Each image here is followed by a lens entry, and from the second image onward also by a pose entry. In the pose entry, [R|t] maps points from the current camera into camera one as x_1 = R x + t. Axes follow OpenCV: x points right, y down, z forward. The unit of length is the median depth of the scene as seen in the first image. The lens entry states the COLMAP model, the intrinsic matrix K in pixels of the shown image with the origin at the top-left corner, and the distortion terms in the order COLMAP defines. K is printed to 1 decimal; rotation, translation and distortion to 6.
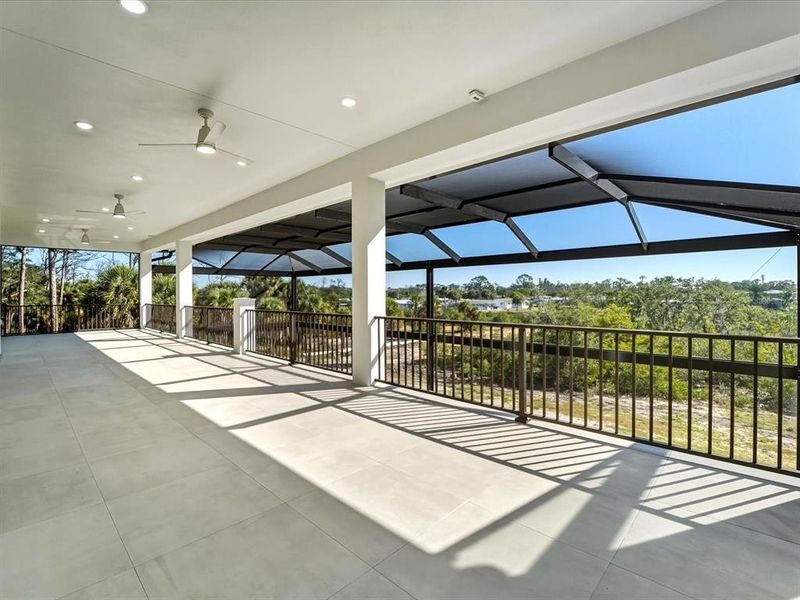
lens RADIAL K [[386.8, 0, 393.8], [0, 386.8, 290.7], [0, 0, 1]] dist [-0.018277, -0.001020]
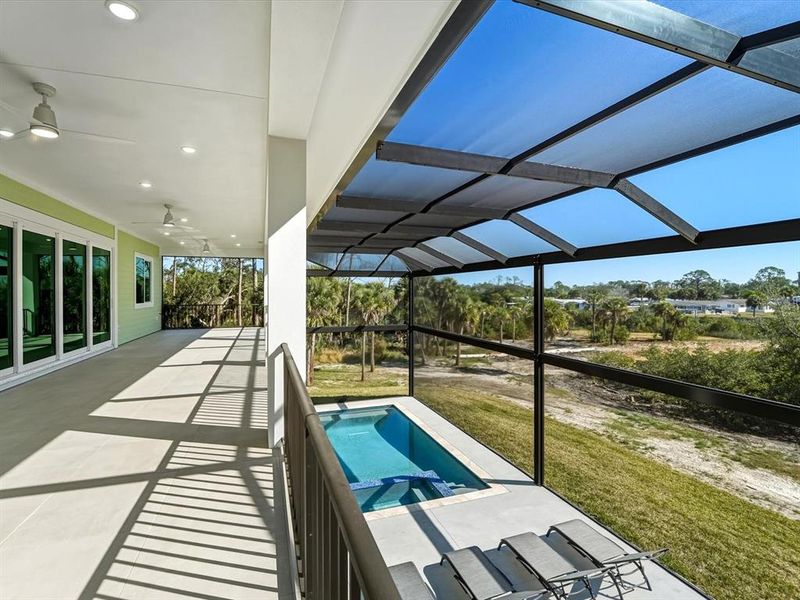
lens RADIAL K [[381.1, 0, 398.3], [0, 381.1, 289.1], [0, 0, 1]] dist [-0.023772, -0.000439]
pose [[0.889506, 0.000454, -0.456923, 0.080994], [0.000905, 0.999996, 0.002756, -0.005575], [0.456923, -0.002865, 0.889502, 0.096813]]
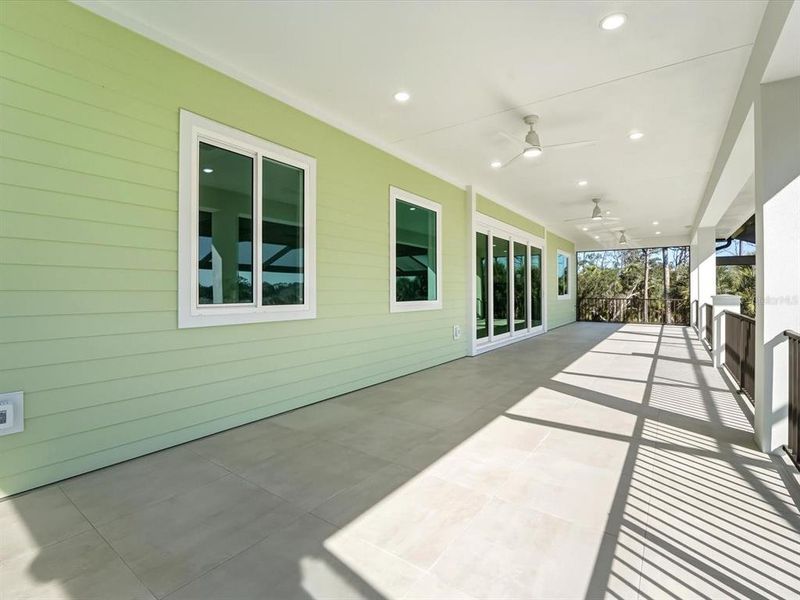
lens RADIAL K [[386.8, 0, 393.8], [0, 386.8, 290.7], [0, 0, 1]] dist [-0.018277, -0.001020]
pose [[0.134942, 0.007719, -0.990823, 0.077136], [0.004041, 0.999957, 0.008341, 0.000337], [0.990845, -0.005130, 0.134905, 0.071804]]
